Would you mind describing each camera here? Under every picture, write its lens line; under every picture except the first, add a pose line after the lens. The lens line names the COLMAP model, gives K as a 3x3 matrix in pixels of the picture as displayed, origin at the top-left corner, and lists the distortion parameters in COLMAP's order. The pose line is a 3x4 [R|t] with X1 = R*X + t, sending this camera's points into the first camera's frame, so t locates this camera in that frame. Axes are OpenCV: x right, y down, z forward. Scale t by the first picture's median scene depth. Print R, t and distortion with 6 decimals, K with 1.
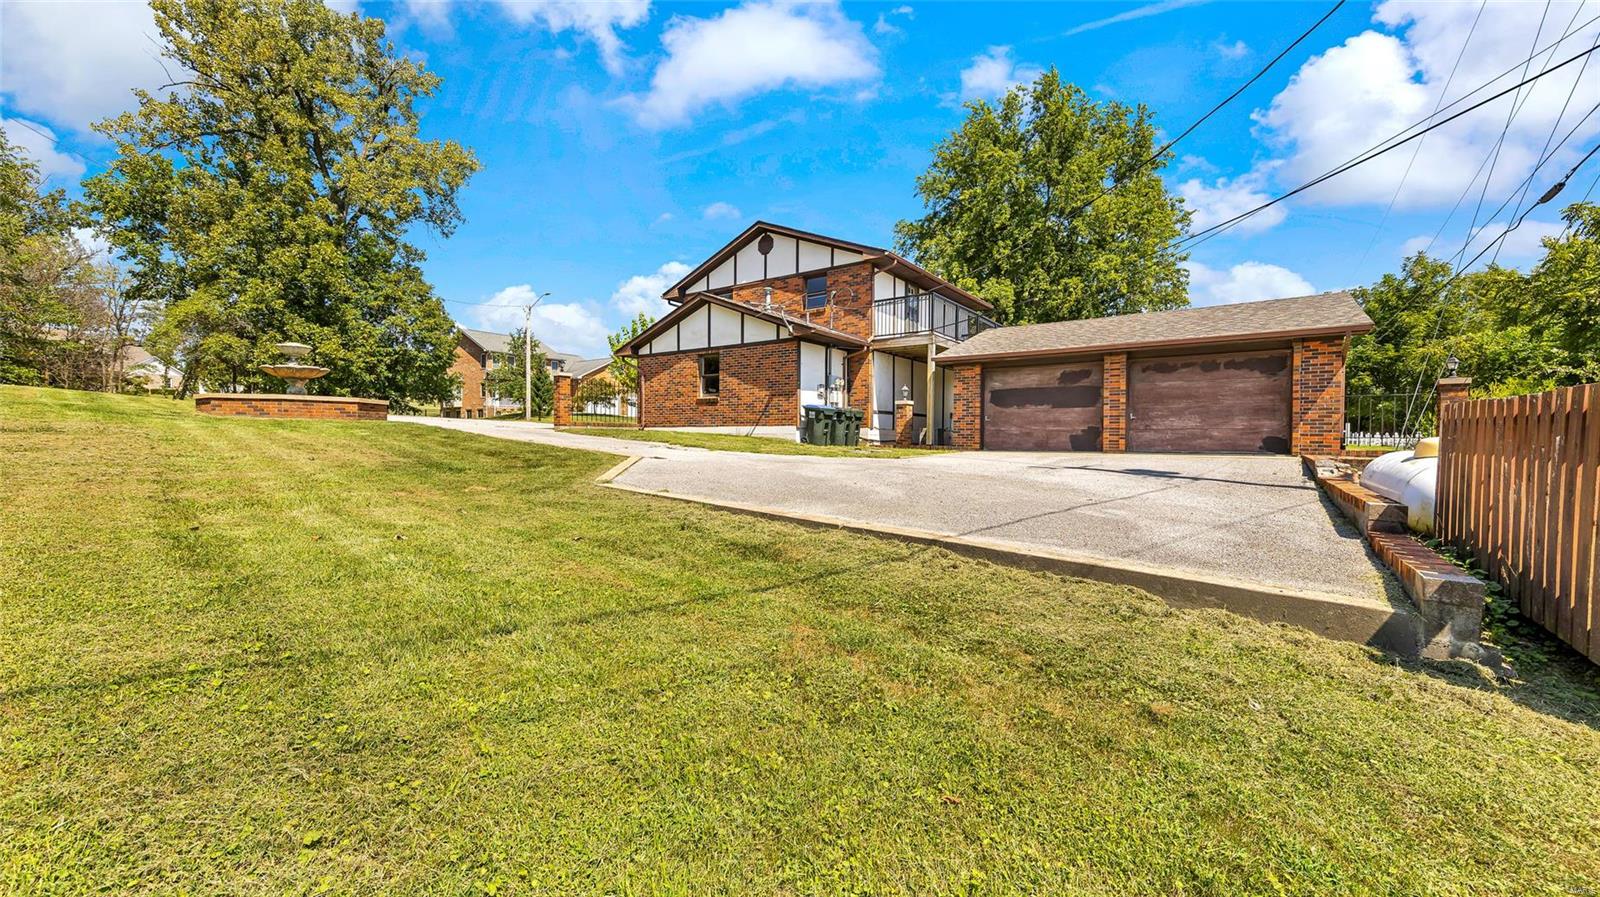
lens RADIAL K [[640.4, 0, 797.5], [0, 640.4, 447.1], [0, 0, 1]] dist [0.000620, -0.000111]
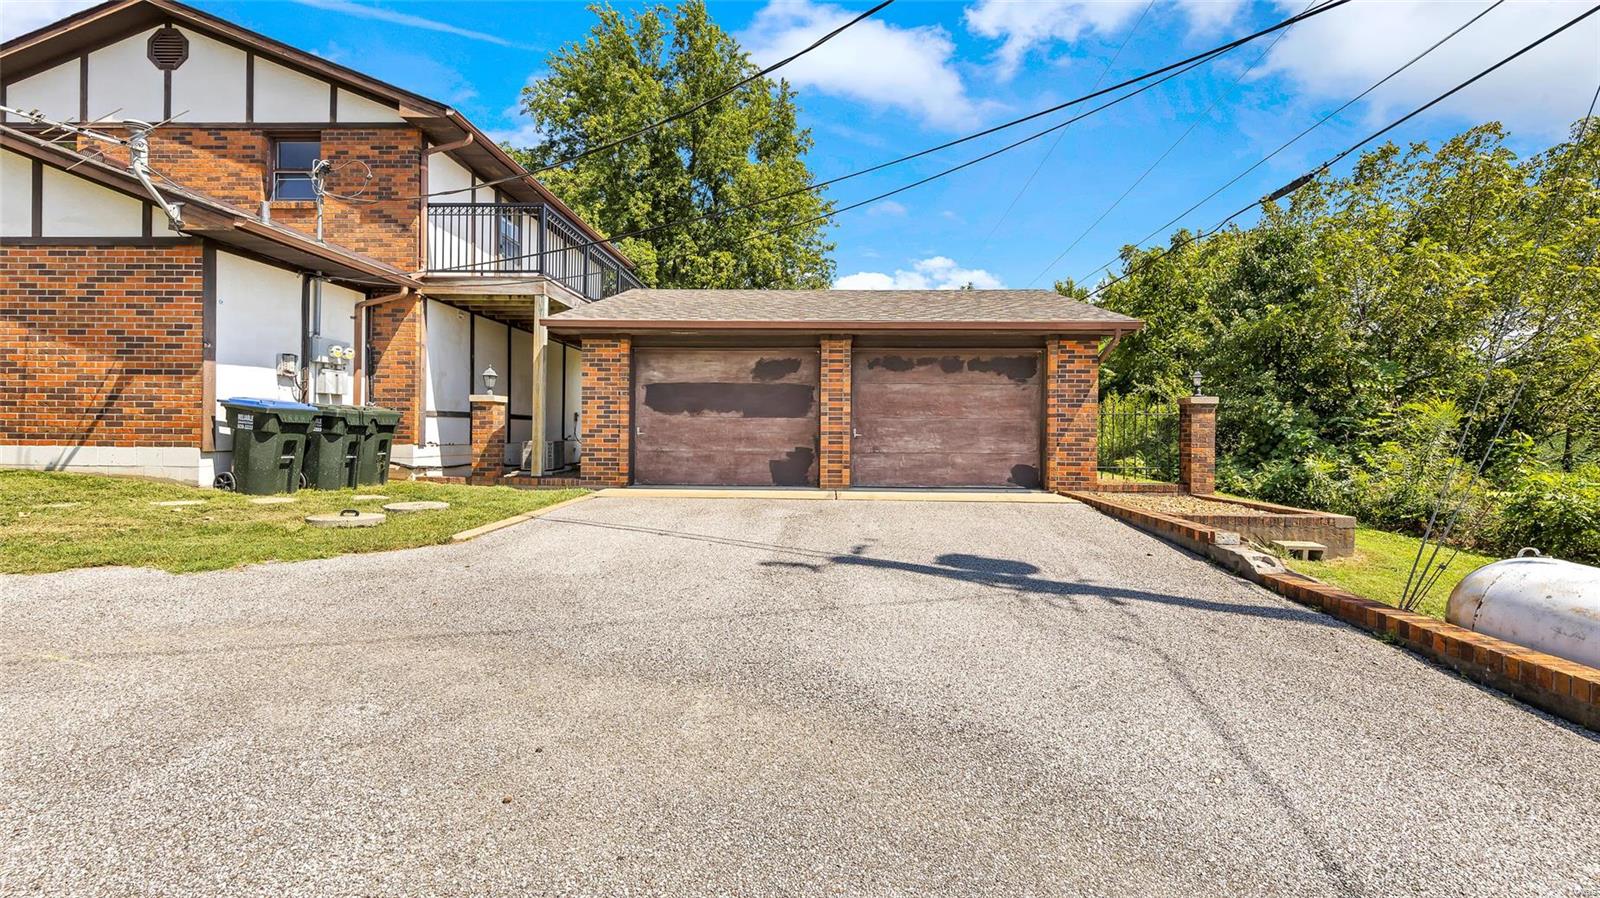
lens RADIAL K [[640.4, 0, 797.5], [0, 640.4, 447.6], [0, 0, 1]] dist [0.000620, -0.000111]
pose [[0.841282, -0.008349, 0.540532, 0.095951], [-0.001872, 0.999830, 0.018357, -0.039548], [-0.540594, -0.016455, 0.841123, 0.411841]]
